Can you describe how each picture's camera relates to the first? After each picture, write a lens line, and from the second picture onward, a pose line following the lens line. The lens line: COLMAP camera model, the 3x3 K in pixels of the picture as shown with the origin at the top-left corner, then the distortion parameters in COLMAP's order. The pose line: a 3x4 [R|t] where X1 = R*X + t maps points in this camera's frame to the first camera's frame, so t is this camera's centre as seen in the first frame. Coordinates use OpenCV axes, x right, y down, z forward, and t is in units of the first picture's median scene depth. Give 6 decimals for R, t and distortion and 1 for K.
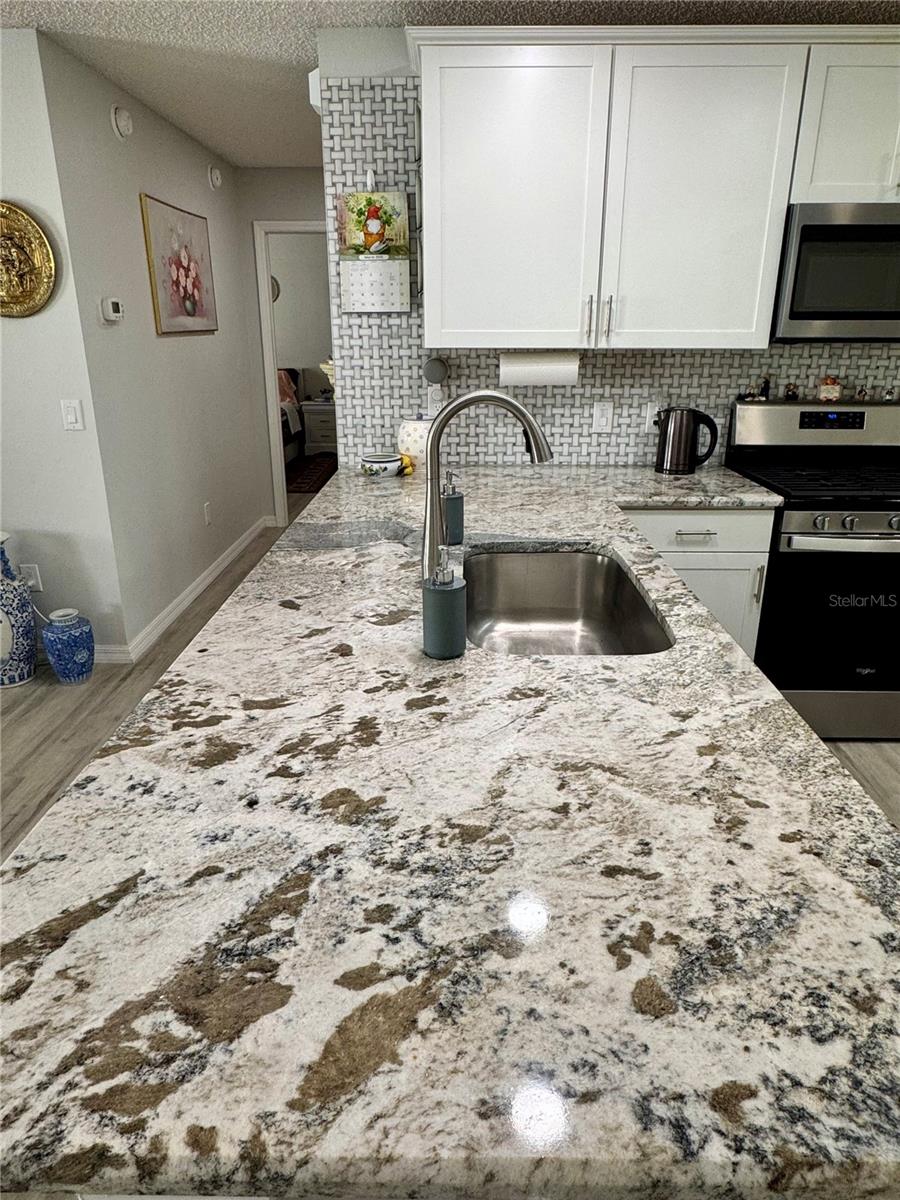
lens RADIAL K [[751.5, 0, 451.9], [0, 751.5, 595.6], [0, 0, 1]] dist [-0.007542, 0.002637]
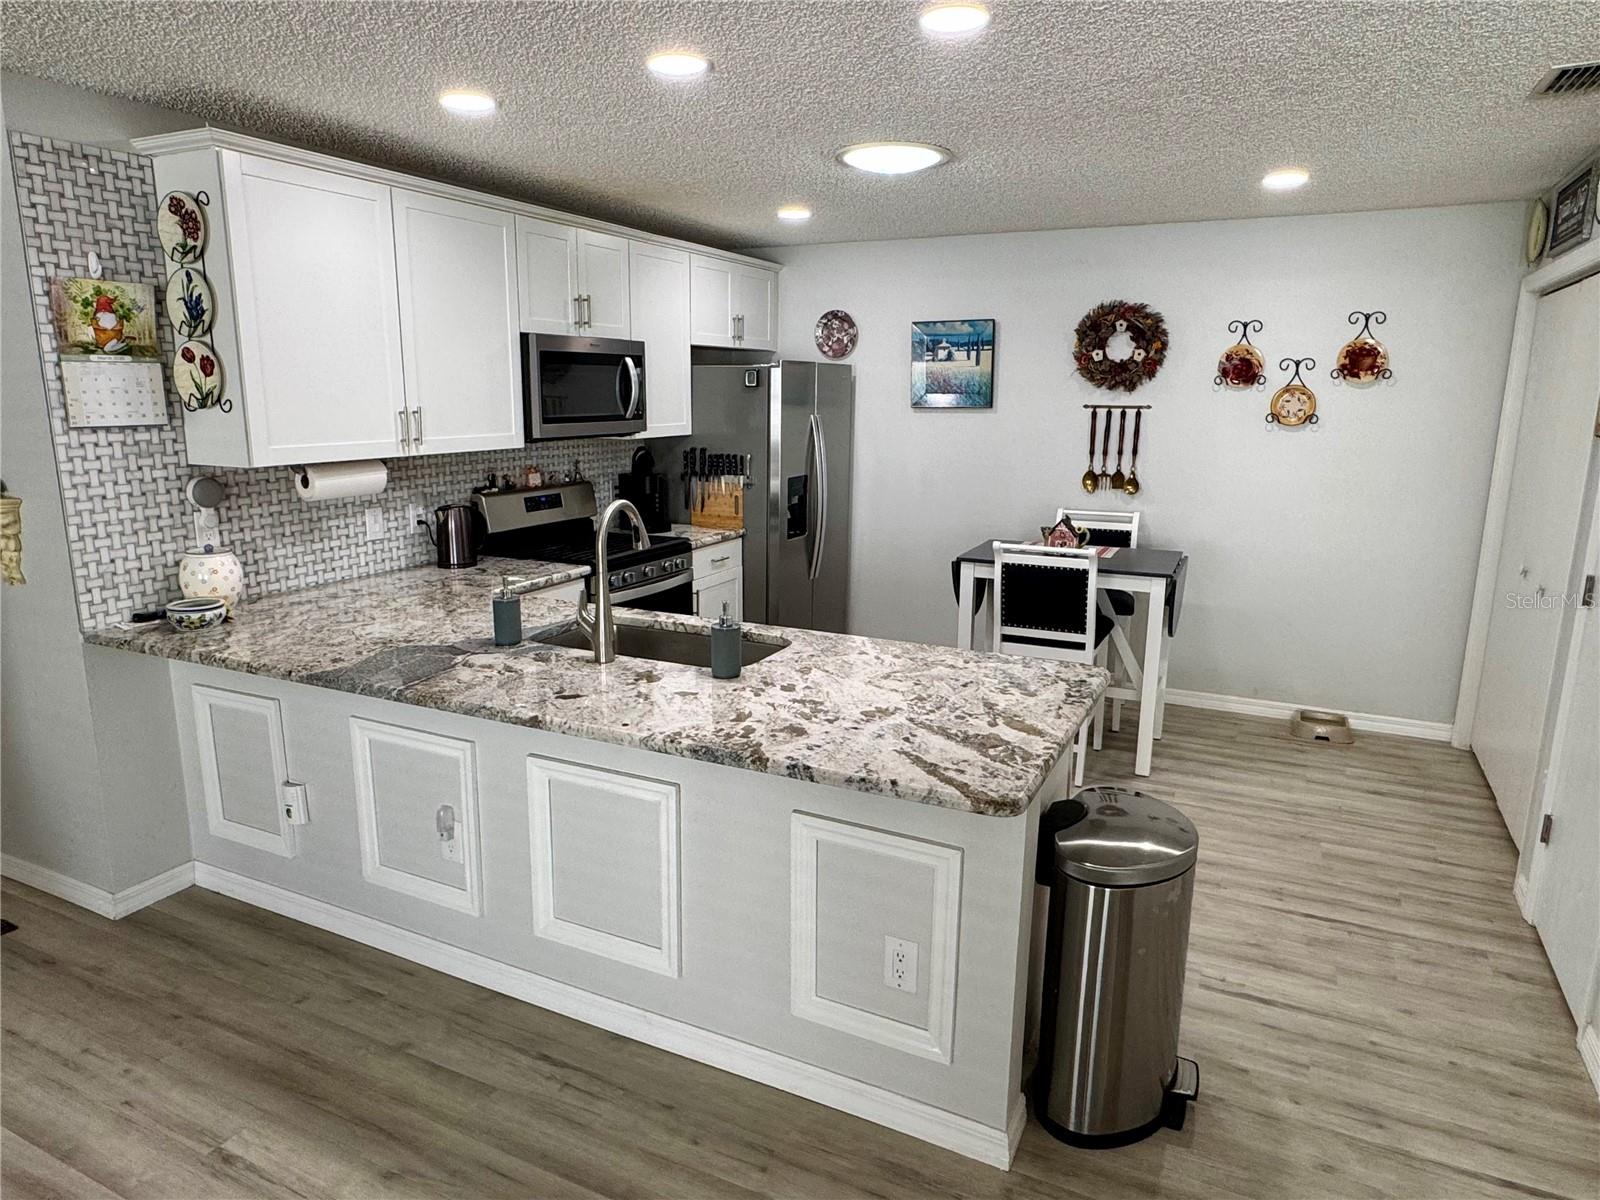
lens RADIAL K [[1002.0, 0, 791.9], [0, 1002.0, 604.7], [0, 0, 1]] dist [-0.007542, 0.002637]
pose [[0.434168, -0.188140, 0.880966, -0.802164], [0.298241, 0.952817, 0.056502, -0.061696], [-0.850030, 0.238209, 0.469794, -0.020590]]
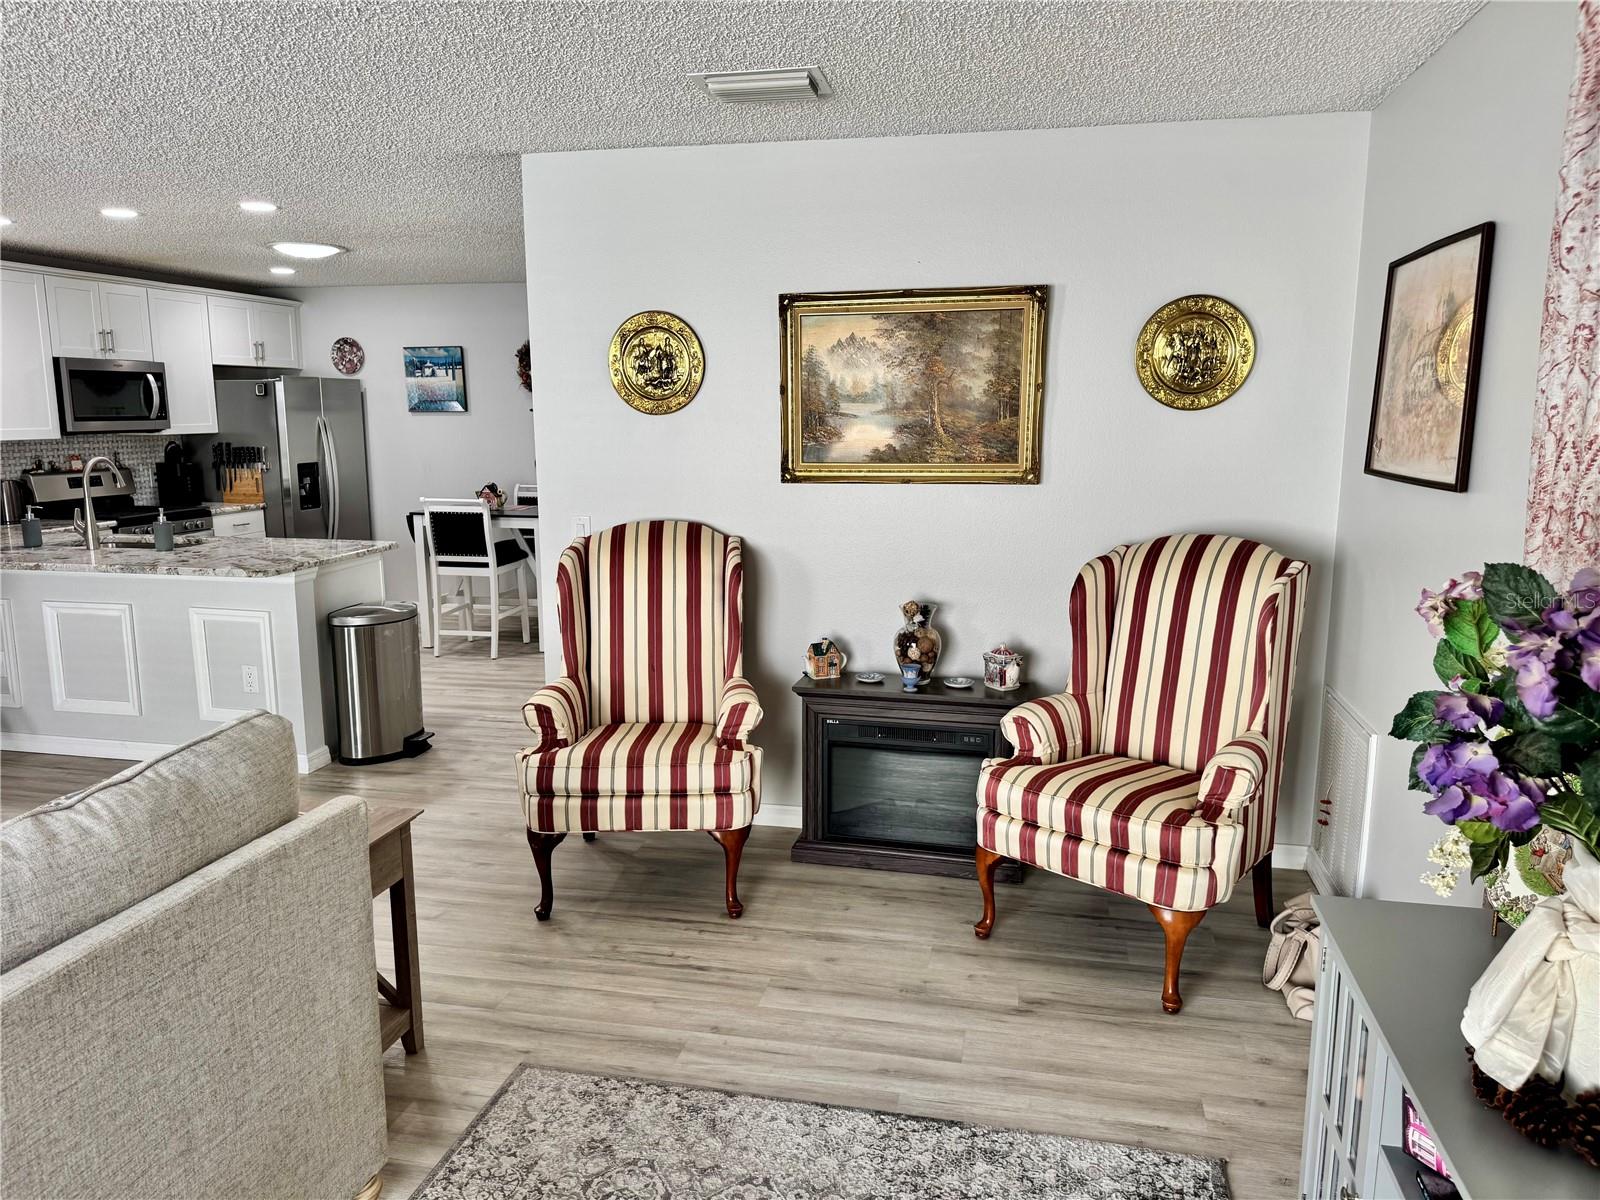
lens RADIAL K [[1122.5, 0, 786.3], [0, 1122.5, 607.8], [0, 0, 1]] dist [0.055059, -0.070222]
pose [[0.201913, -0.173324, 0.963945, -1.673851], [0.333190, 0.937668, 0.098808, 0.290852], [-0.920986, 0.301226, 0.247077, -0.930496]]
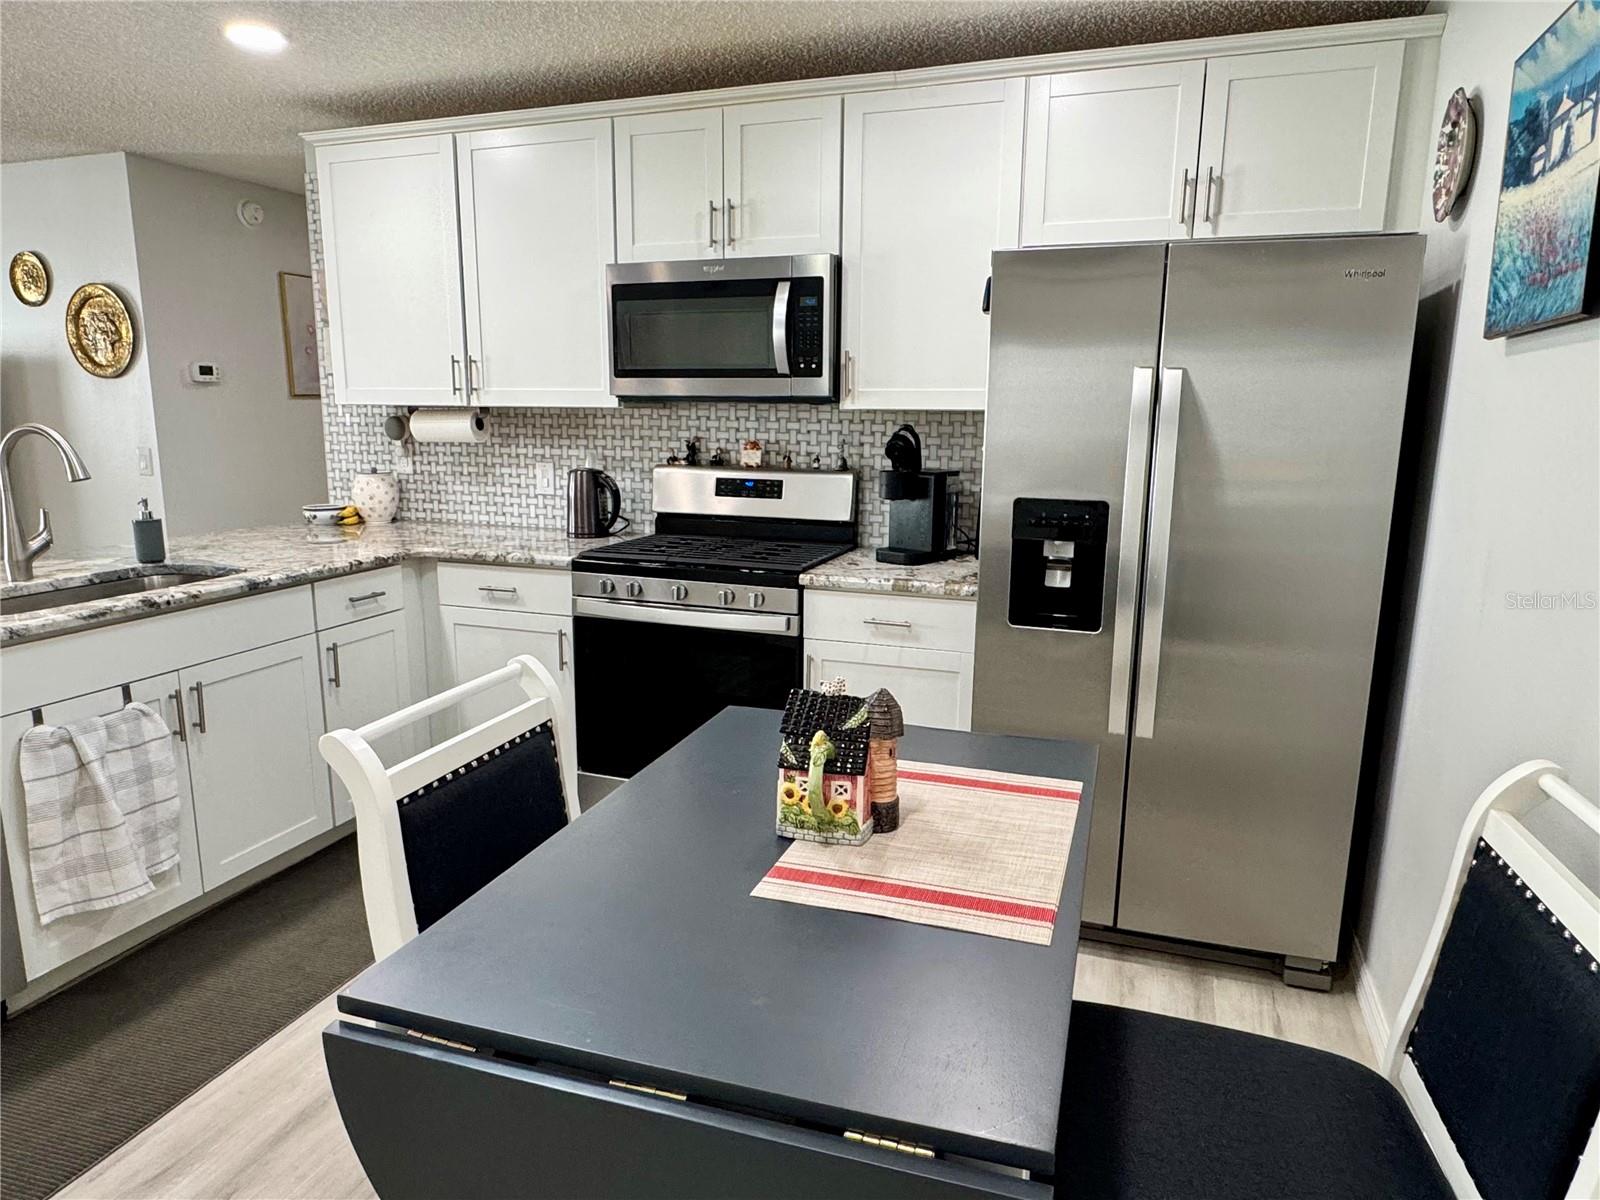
lens RADIAL K [[1002.0, 0, 803.6], [0, 1002.0, 601.6], [0, 0, 1]] dist [-0.007542, 0.002637]
pose [[0.945236, 0.071303, -0.318505, 1.057731], [-0.118894, 0.984019, -0.132554, 0.052826], [0.303963, 0.163164, 0.938607, -0.078688]]
